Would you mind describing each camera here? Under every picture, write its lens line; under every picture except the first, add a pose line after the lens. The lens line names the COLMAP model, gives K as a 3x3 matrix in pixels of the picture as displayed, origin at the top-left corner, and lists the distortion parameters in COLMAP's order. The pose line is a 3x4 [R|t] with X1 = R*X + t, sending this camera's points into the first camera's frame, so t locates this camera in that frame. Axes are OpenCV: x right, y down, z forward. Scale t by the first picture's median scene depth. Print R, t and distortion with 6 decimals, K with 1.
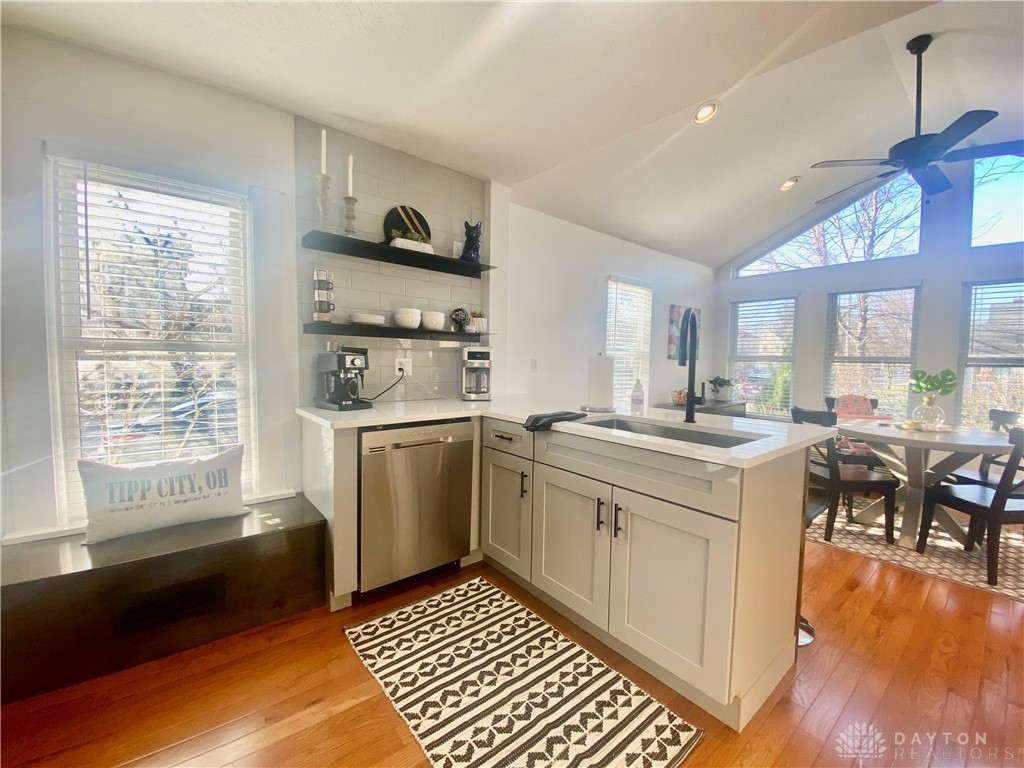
lens RADIAL K [[415.4, 0, 515.3], [0, 415.4, 397.6], [0, 0, 1]] dist [0.003715, -0.007696]
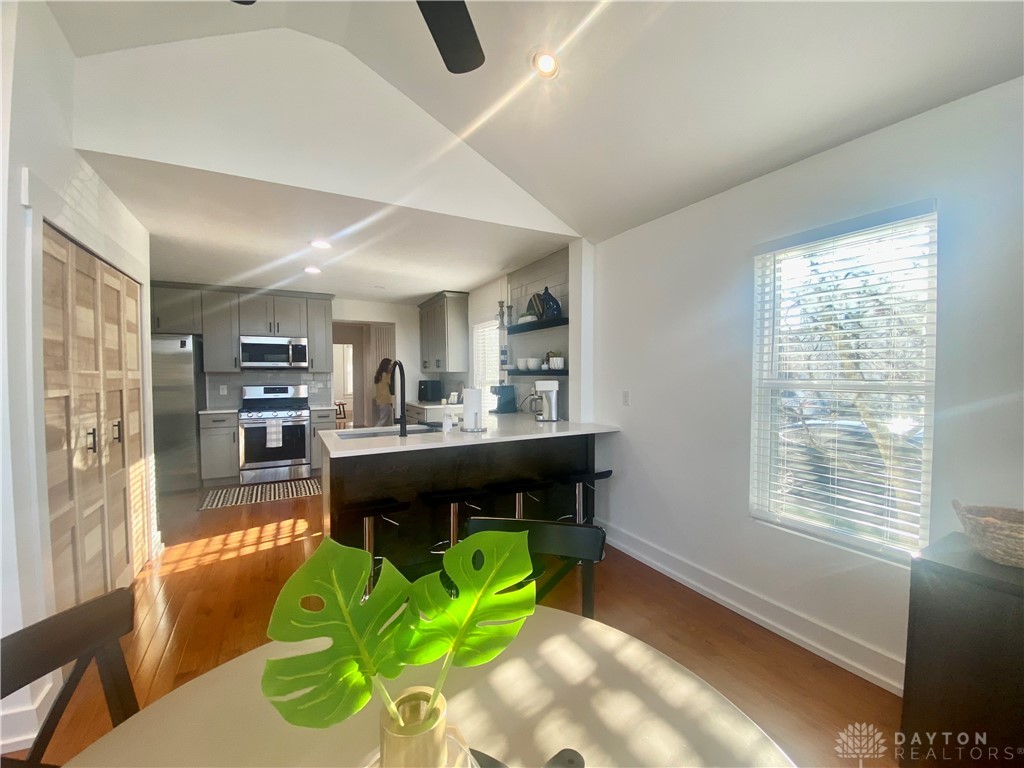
lens RADIAL K [[415.4, 0, 511.9], [0, 415.4, 389.5], [0, 0, 1]] dist [0.003715, -0.007696]
pose [[-0.184450, 0.013716, -0.982746, 1.336574], [-0.092082, 0.995263, 0.031174, -0.136663], [0.978519, 0.096243, -0.182313, 1.252812]]
